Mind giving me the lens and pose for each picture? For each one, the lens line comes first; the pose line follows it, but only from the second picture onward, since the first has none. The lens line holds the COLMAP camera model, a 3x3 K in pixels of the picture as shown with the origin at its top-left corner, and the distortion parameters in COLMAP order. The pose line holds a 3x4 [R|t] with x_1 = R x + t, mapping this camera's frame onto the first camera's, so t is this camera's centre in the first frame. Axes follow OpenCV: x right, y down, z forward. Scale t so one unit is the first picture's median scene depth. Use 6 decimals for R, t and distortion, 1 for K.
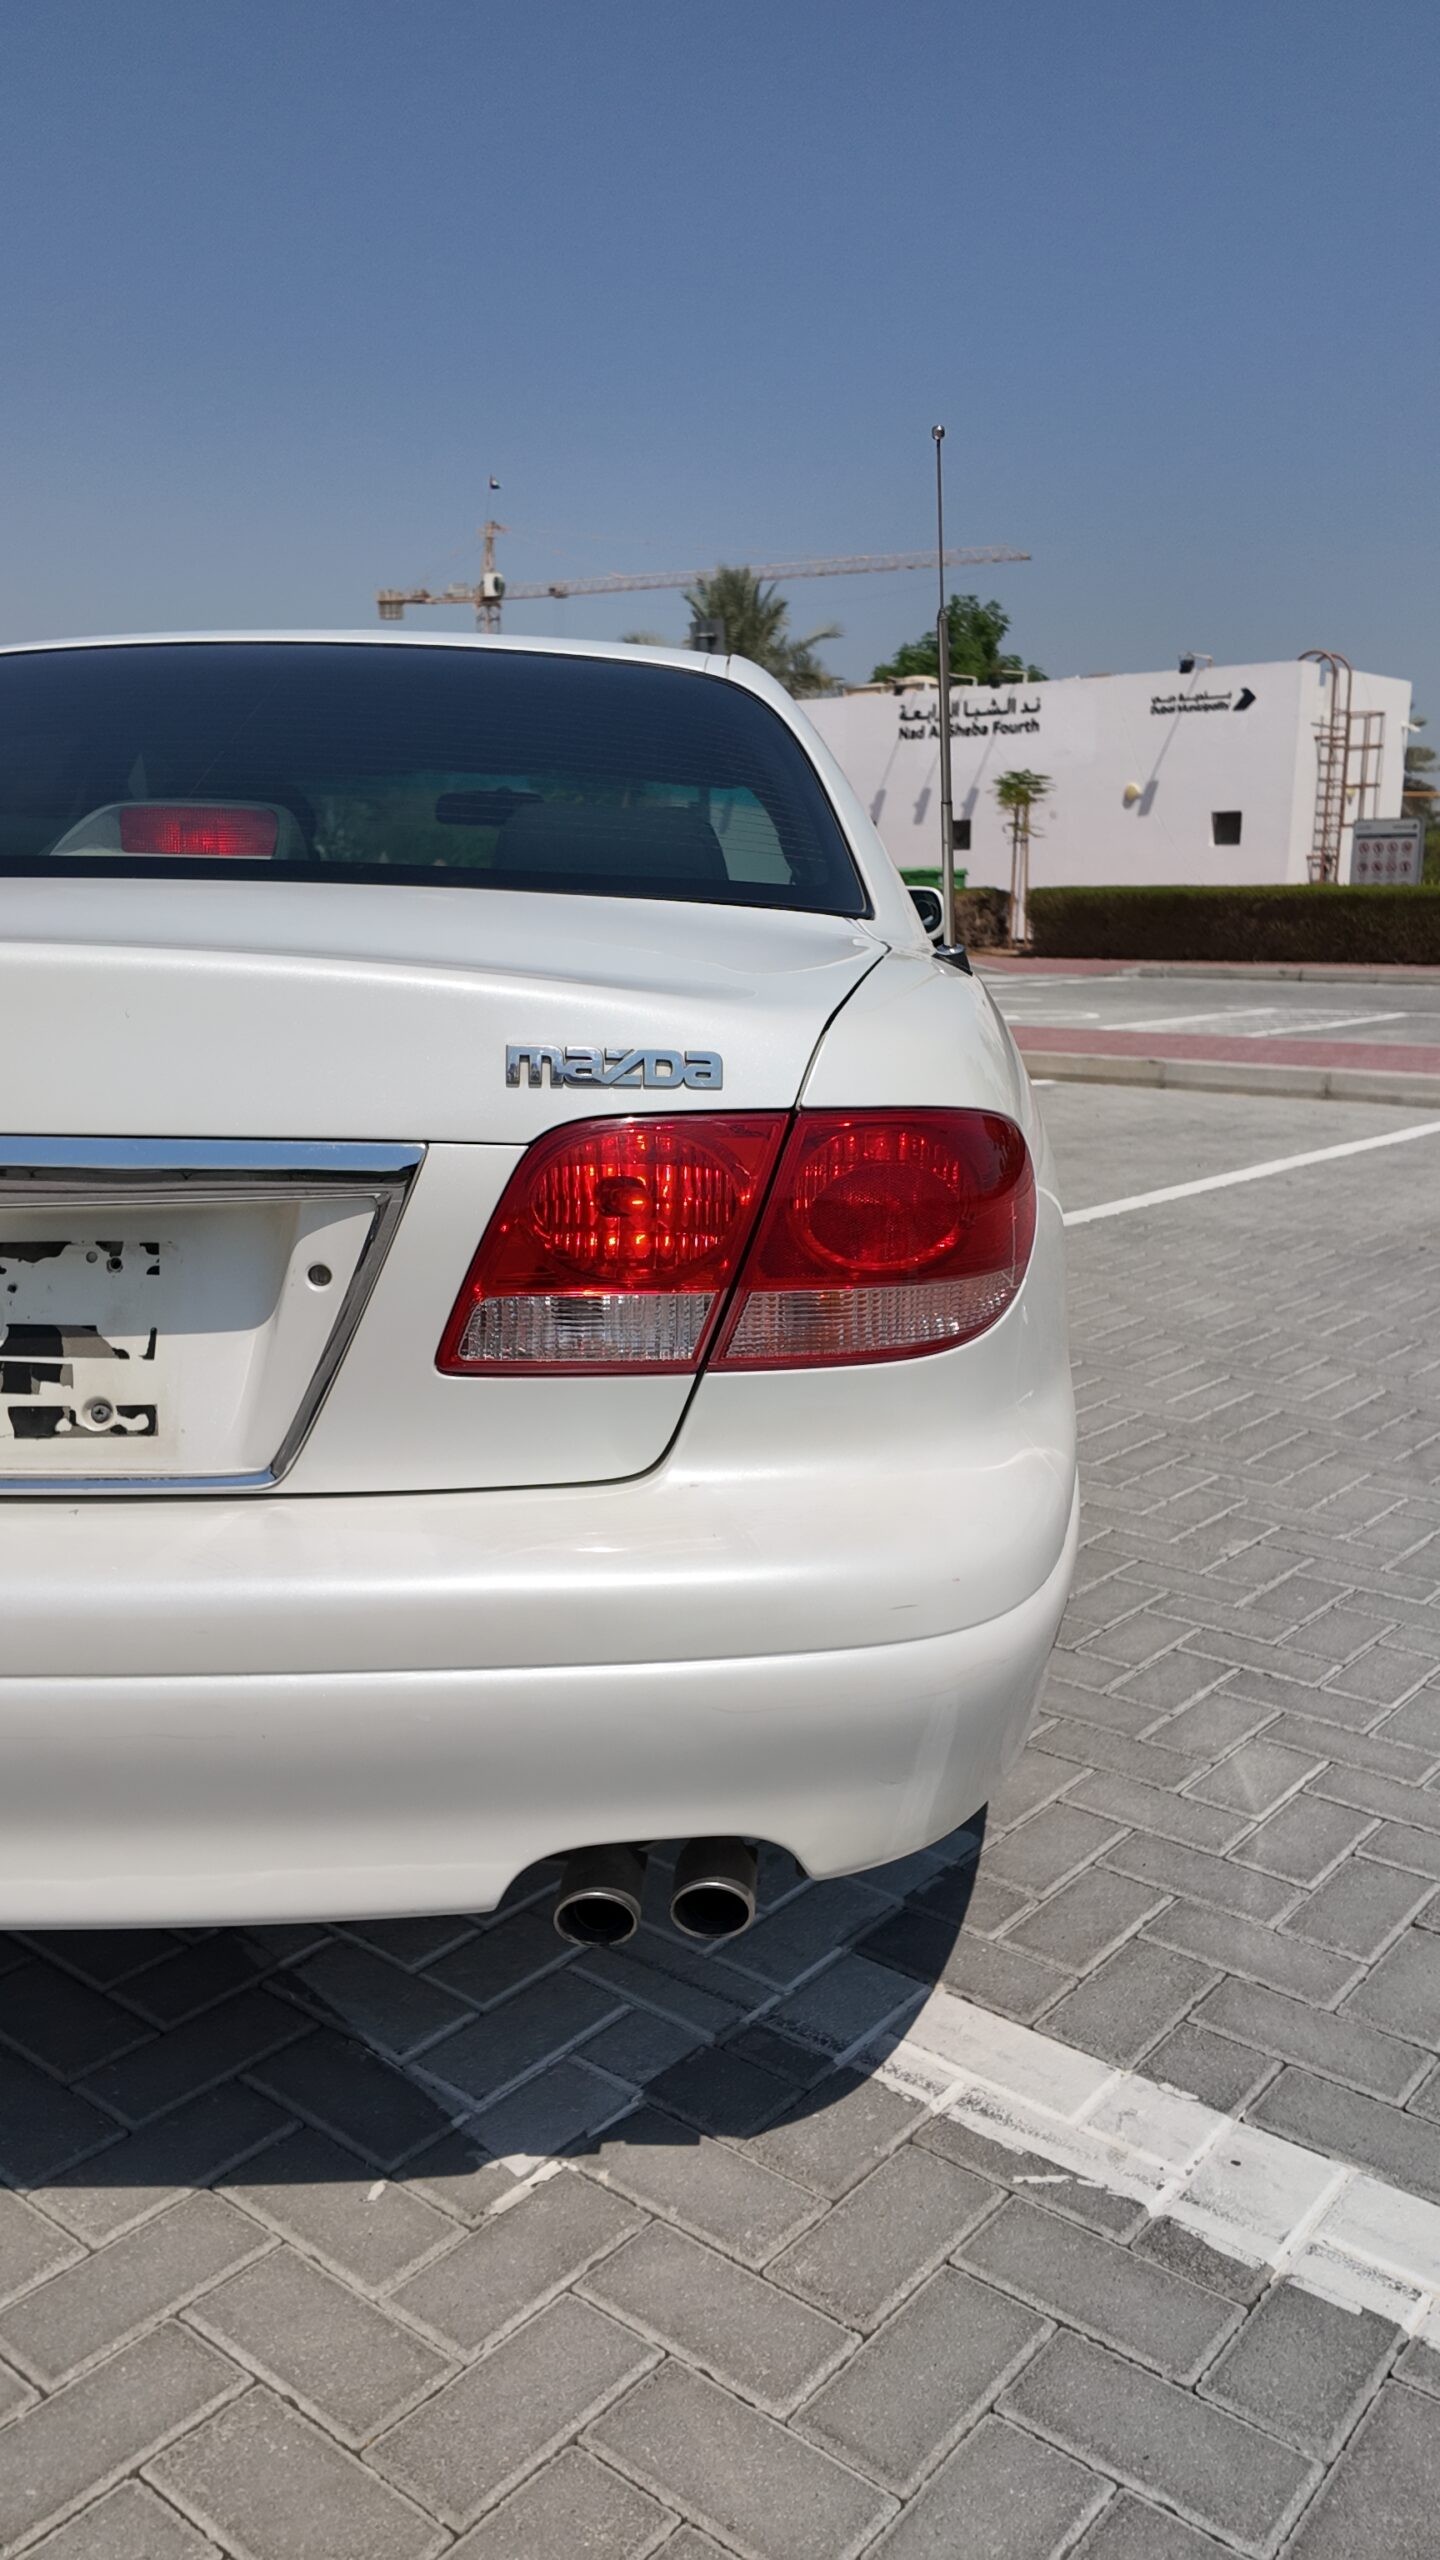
lens RADIAL K [[1867.2, 0, 731.5], [0, 1867.2, 1271.9], [0, 0, 1]] dist [0.130017, -0.206864]
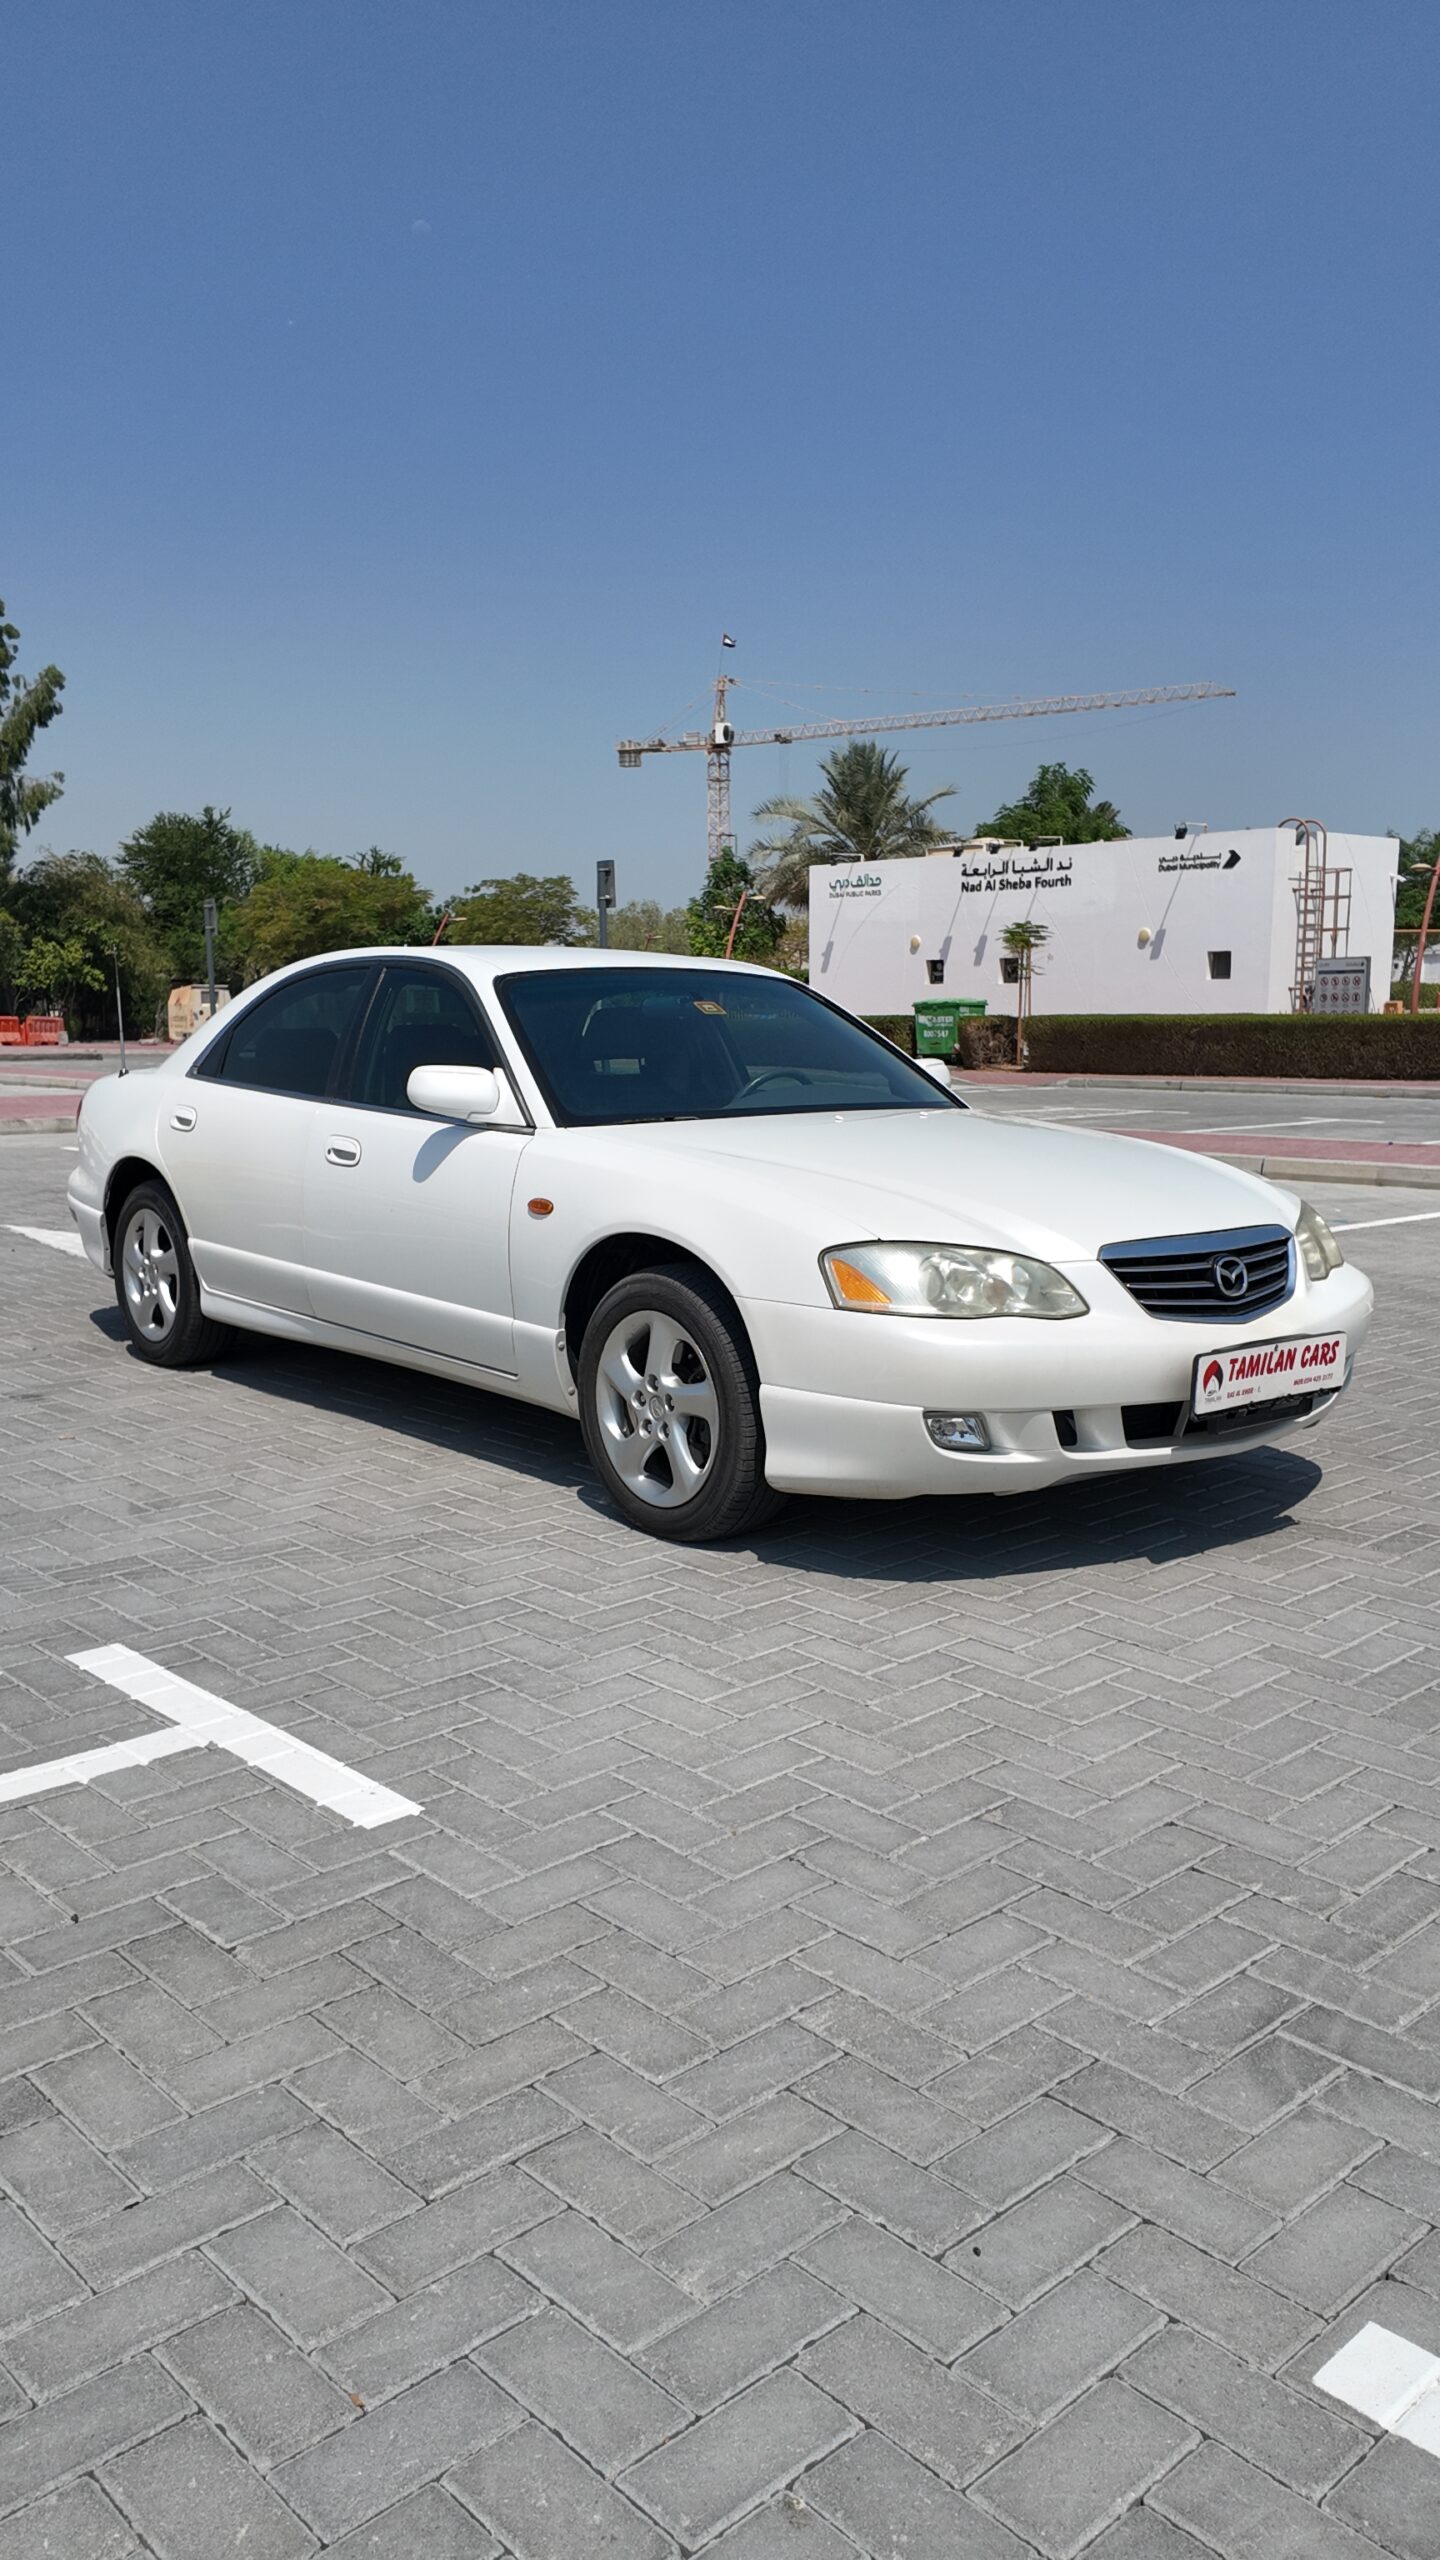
lens RADIAL K [[1856.6, 0, 731.5], [0, 1856.6, 1262.6], [0, 0, 1]] dist [0.131798, -0.196067]
pose [[0.991786, 0.012950, -0.127252, 0.109792], [-0.021323, 0.997680, -0.064657, 0.034898], [0.126120, 0.066839, 0.989761, -0.193835]]
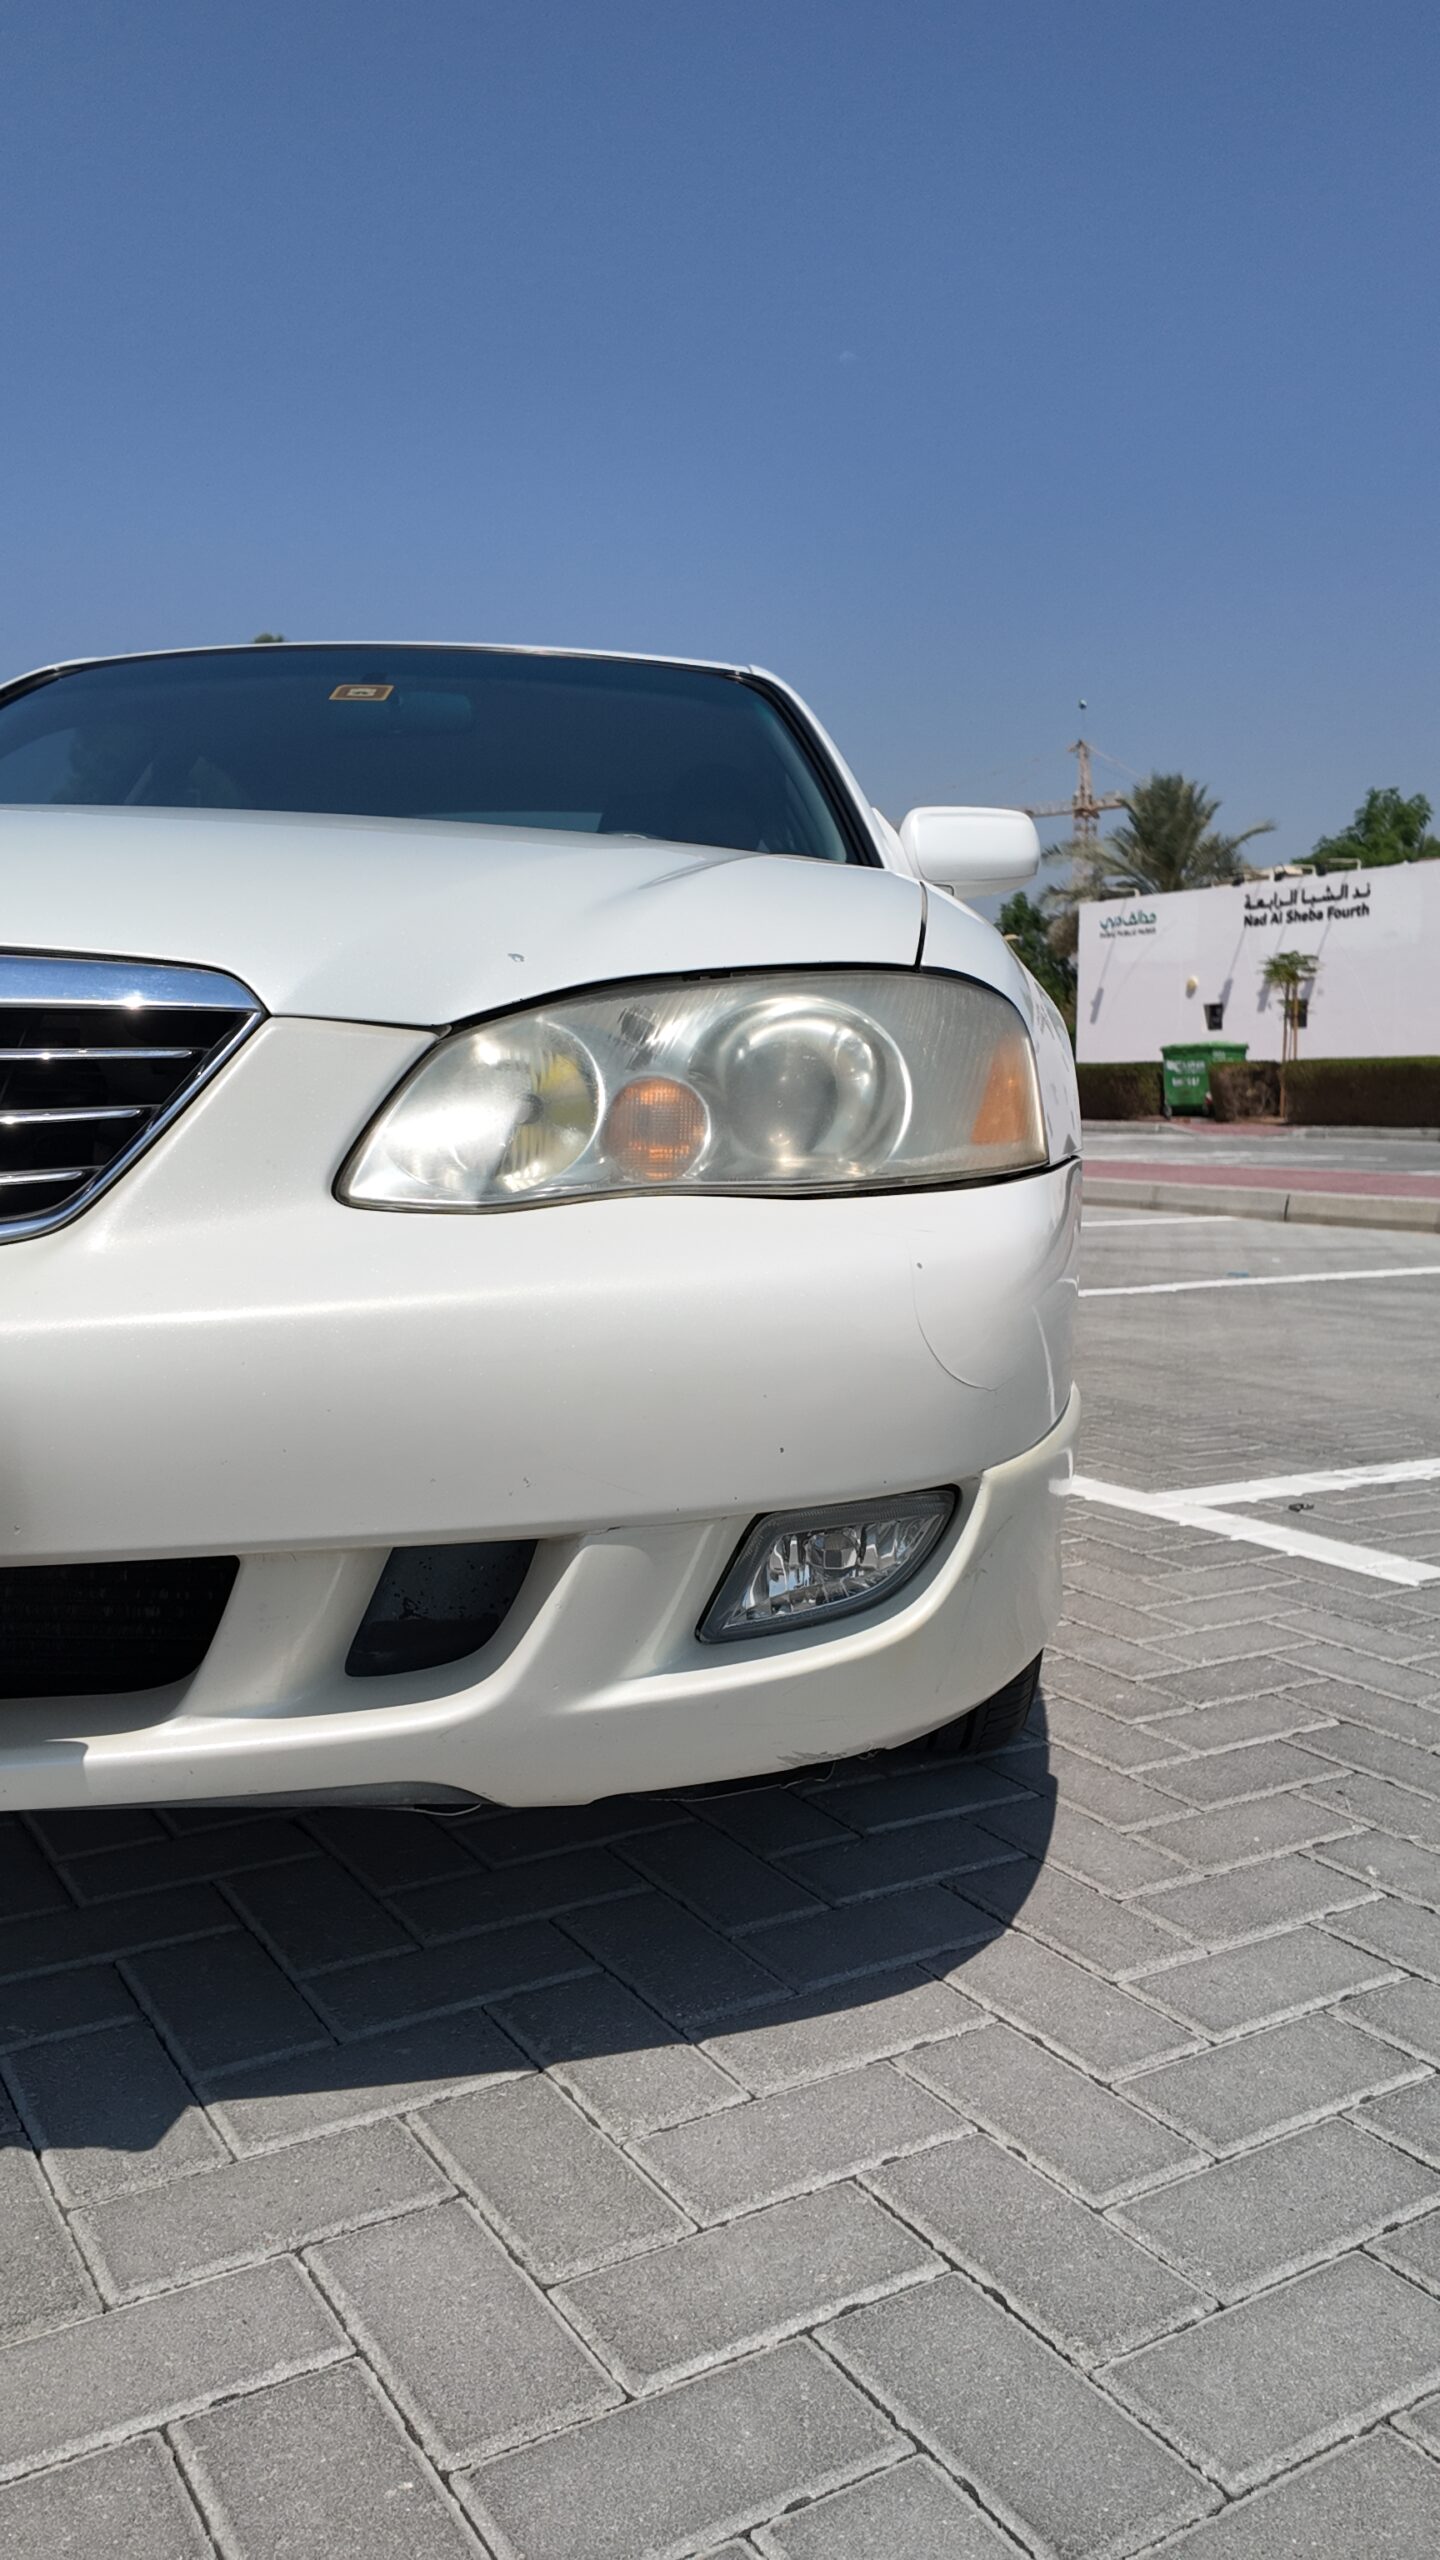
lens RADIAL K [[1867.2, 0, 731.5], [0, 1867.2, 1271.9], [0, 0, 1]] dist [0.130017, -0.206864]
pose [[0.946065, 0.030506, -0.322537, 0.183552], [-0.063281, 0.993781, -0.091625, 0.026260], [0.317736, 0.107094, 0.942112, -0.069541]]
